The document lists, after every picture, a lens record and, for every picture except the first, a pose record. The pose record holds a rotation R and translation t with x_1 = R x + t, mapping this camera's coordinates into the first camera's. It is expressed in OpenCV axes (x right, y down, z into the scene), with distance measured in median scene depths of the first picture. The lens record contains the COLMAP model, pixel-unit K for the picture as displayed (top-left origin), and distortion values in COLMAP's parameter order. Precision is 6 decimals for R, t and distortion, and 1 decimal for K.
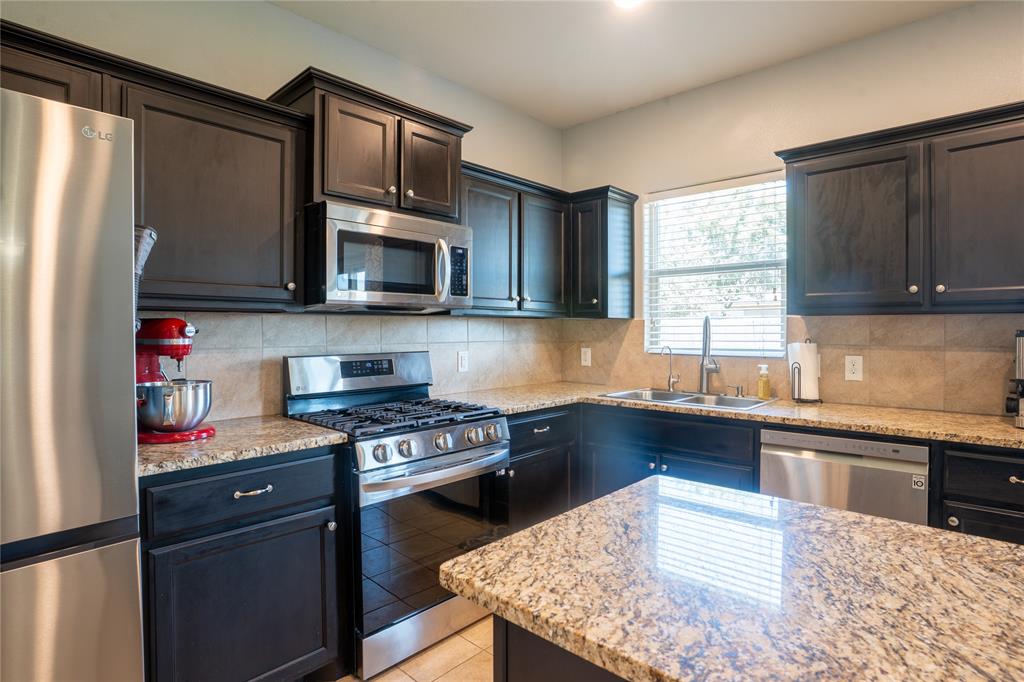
lens RADIAL K [[529.2, 0, 528.4], [0, 529.2, 336.1], [0, 0, 1]] dist [-0.058084, 0.000687]
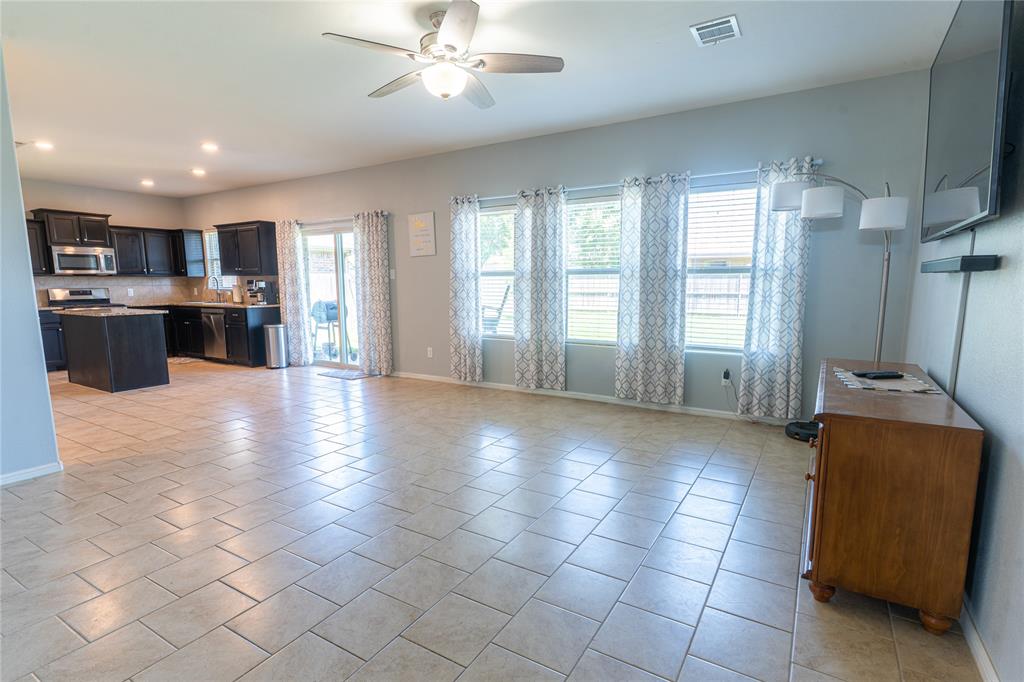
lens RADIAL K [[506.1, 0, 510.9], [0, 506.1, 355.2], [0, 0, 1]] dist [-0.002948, -0.000821]
pose [[0.984656, -0.028388, 0.172181, 1.807588], [0.005809, 0.991464, 0.130248, 0.053476], [-0.174409, -0.127249, 0.976416, -2.618772]]
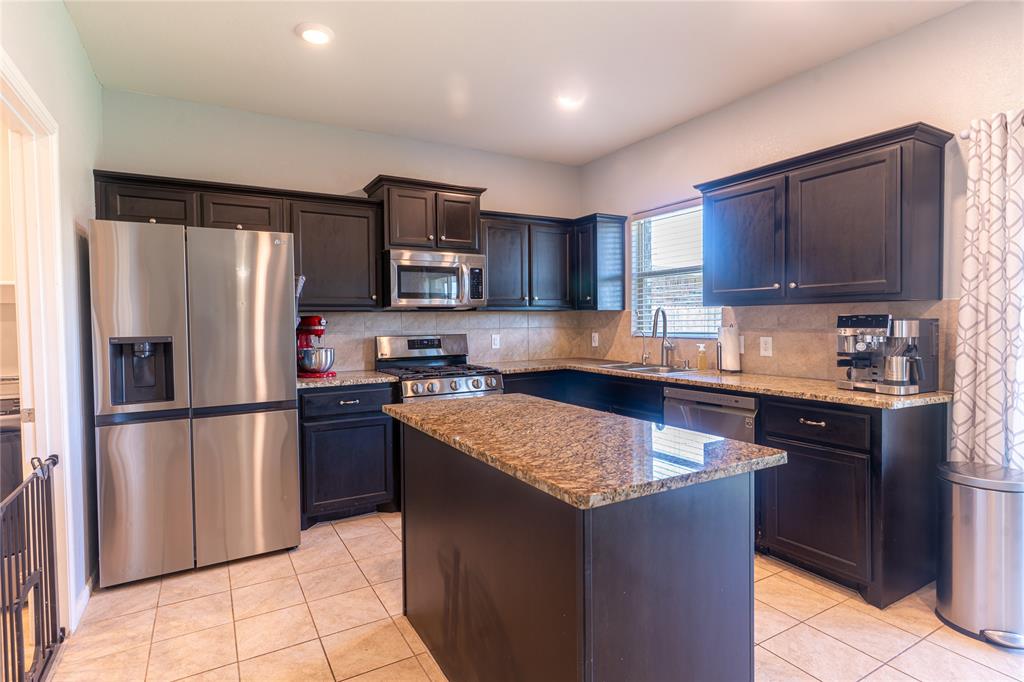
lens RADIAL K [[521.5, 0, 485.7], [0, 521.5, 334.9], [0, 0, 1]] dist [-0.000158, -0.000118]
pose [[0.941973, -0.001321, -0.335686, 0.435805], [0.006944, 0.999855, 0.015552, 0.008538], [0.335616, -0.016981, 0.941846, -0.487734]]
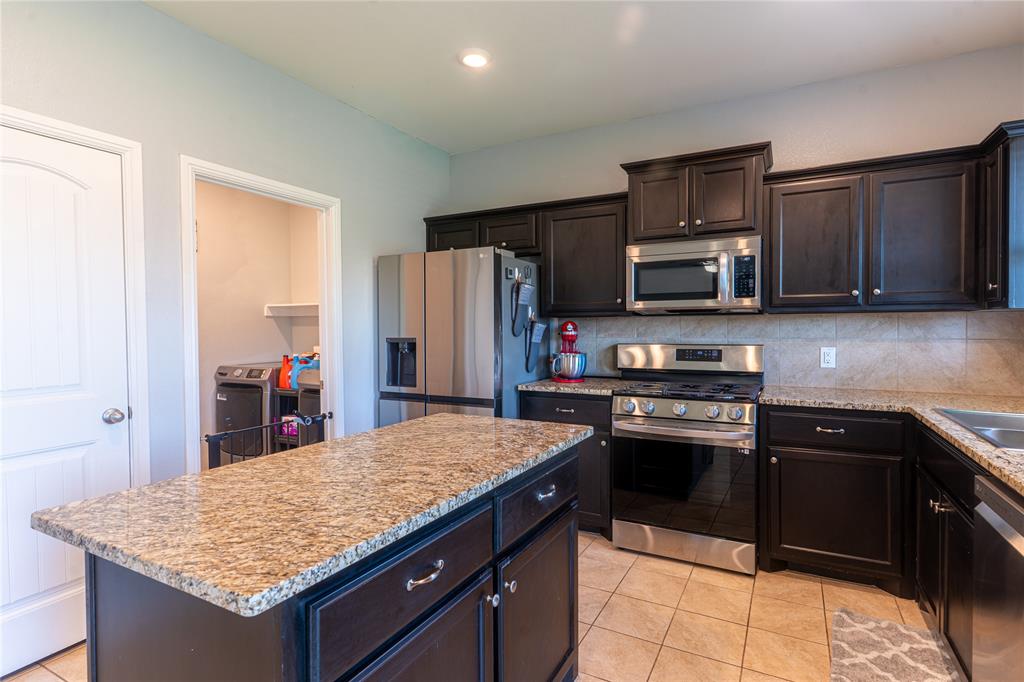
lens RADIAL K [[512.1, 0, 514.4], [0, 512.1, 337.4], [0, 0, 1]] dist [-0.000951, -0.000096]
pose [[0.238332, 0.019362, -0.970991, 0.874317], [-0.006499, 0.999811, 0.018341, -0.005458], [0.971162, 0.001939, 0.238412, 0.242664]]
